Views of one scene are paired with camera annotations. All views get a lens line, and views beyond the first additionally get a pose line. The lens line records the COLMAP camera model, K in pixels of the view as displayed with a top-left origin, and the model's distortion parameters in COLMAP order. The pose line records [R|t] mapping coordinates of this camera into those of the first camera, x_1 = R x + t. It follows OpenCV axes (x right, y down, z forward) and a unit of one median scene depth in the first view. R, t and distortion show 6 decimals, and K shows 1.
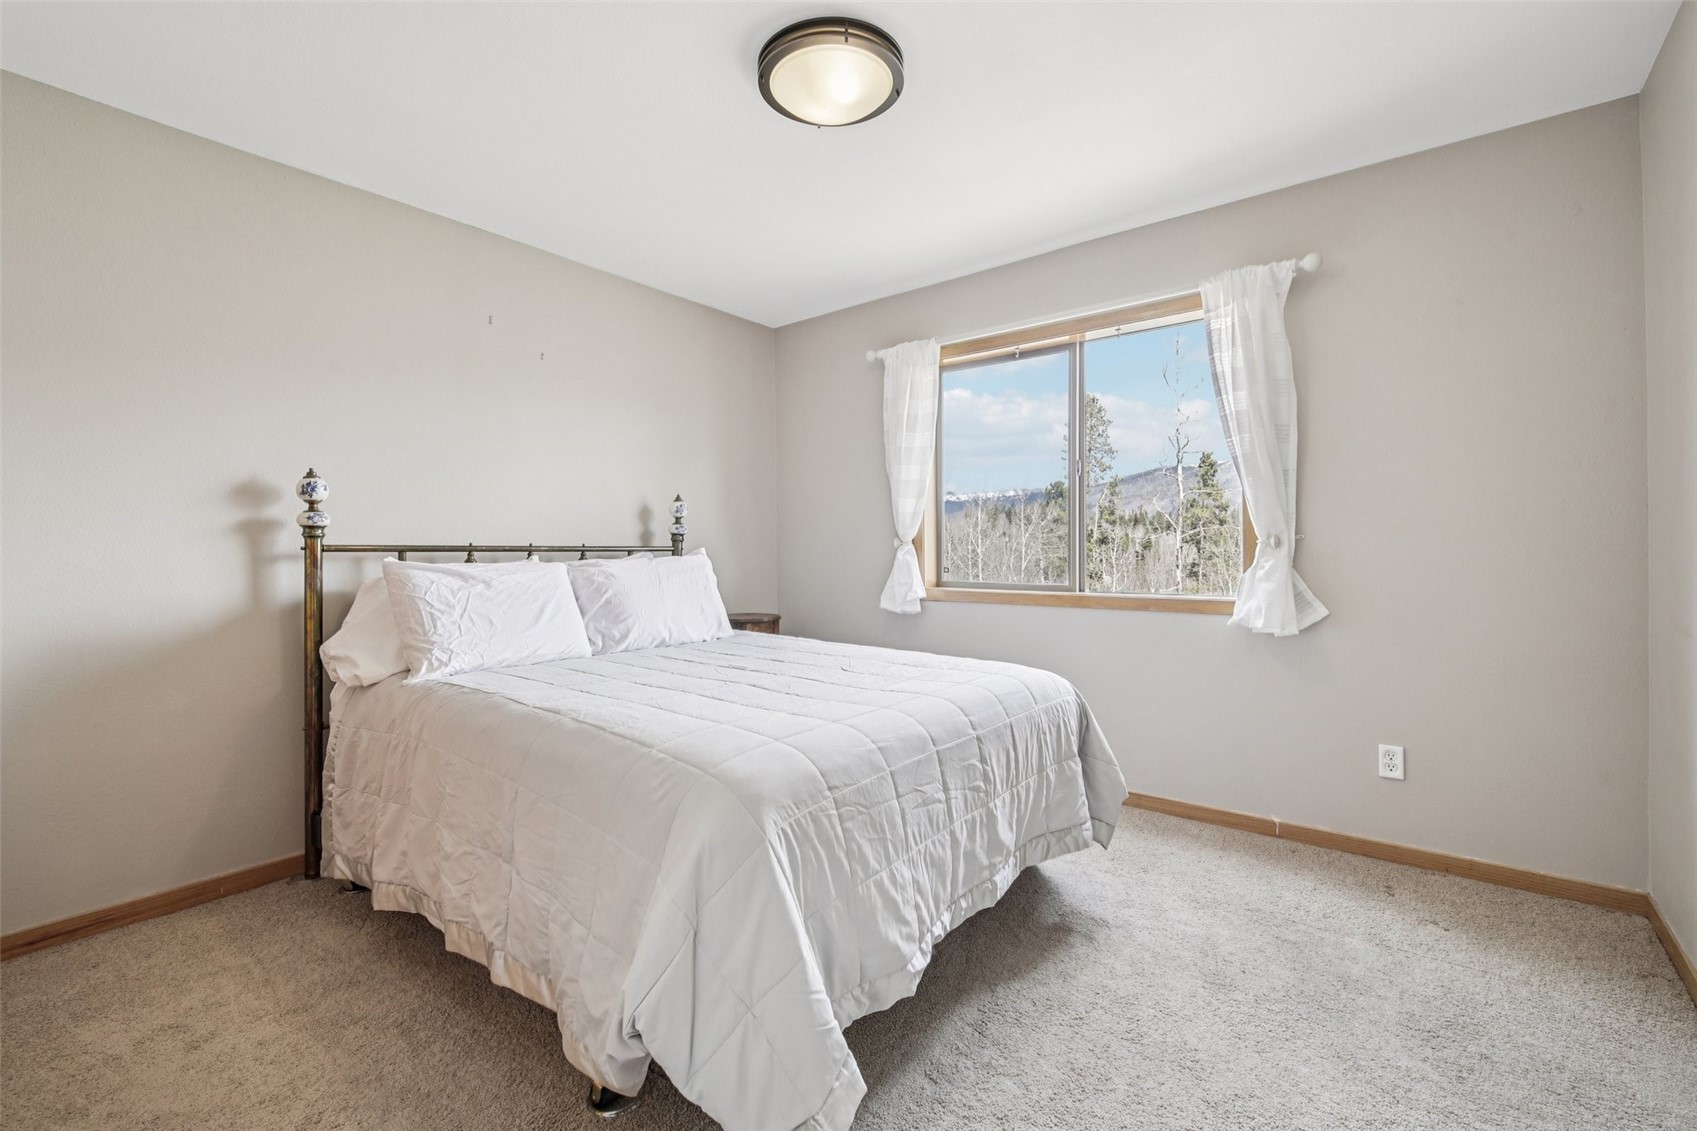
lens RADIAL K [[720.9, 0, 847.4], [0, 720.9, 553.1], [0, 0, 1]] dist [-0.004411, -0.002715]
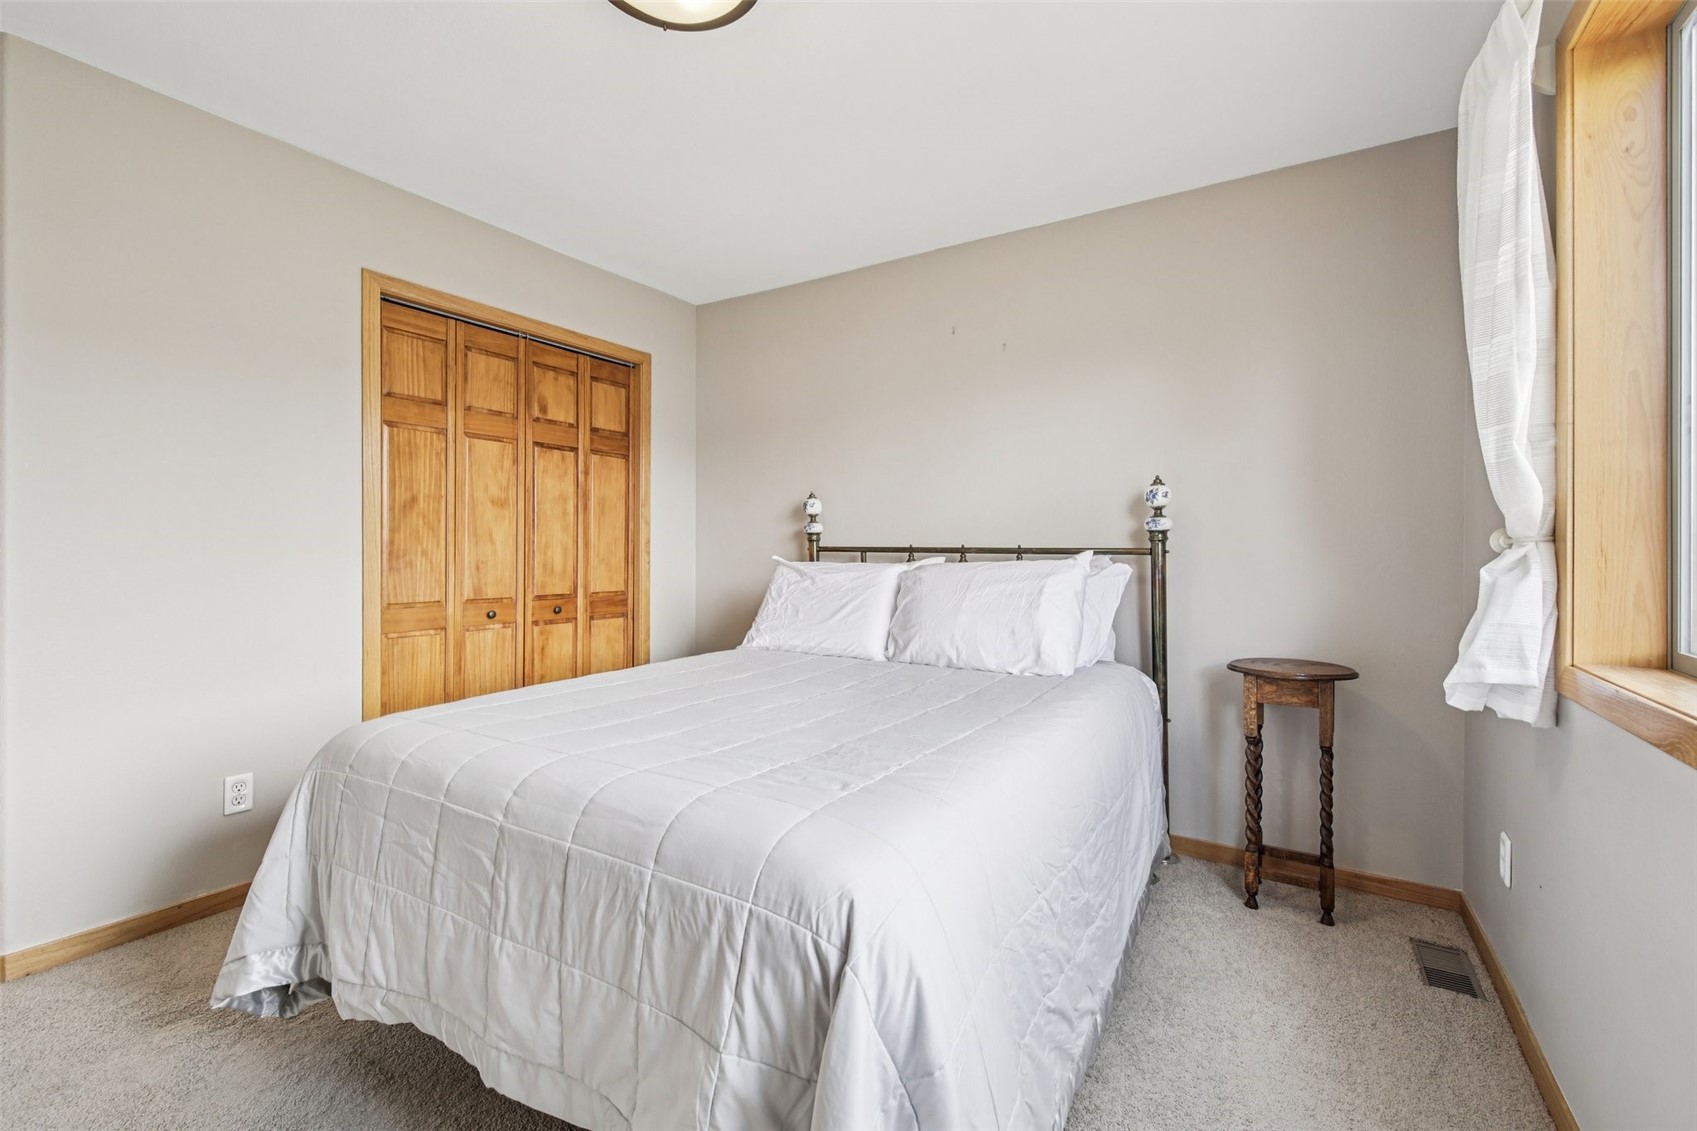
lens RADIAL K [[720.9, 0, 849.3], [0, 720.9, 549.6], [0, 0, 1]] dist [-0.004411, -0.002715]
pose [[0.112648, 0.002556, -0.993632, 0.582806], [-0.010857, 0.999940, 0.001342, -0.007452], [0.993576, 0.010636, 0.112669, 0.818139]]
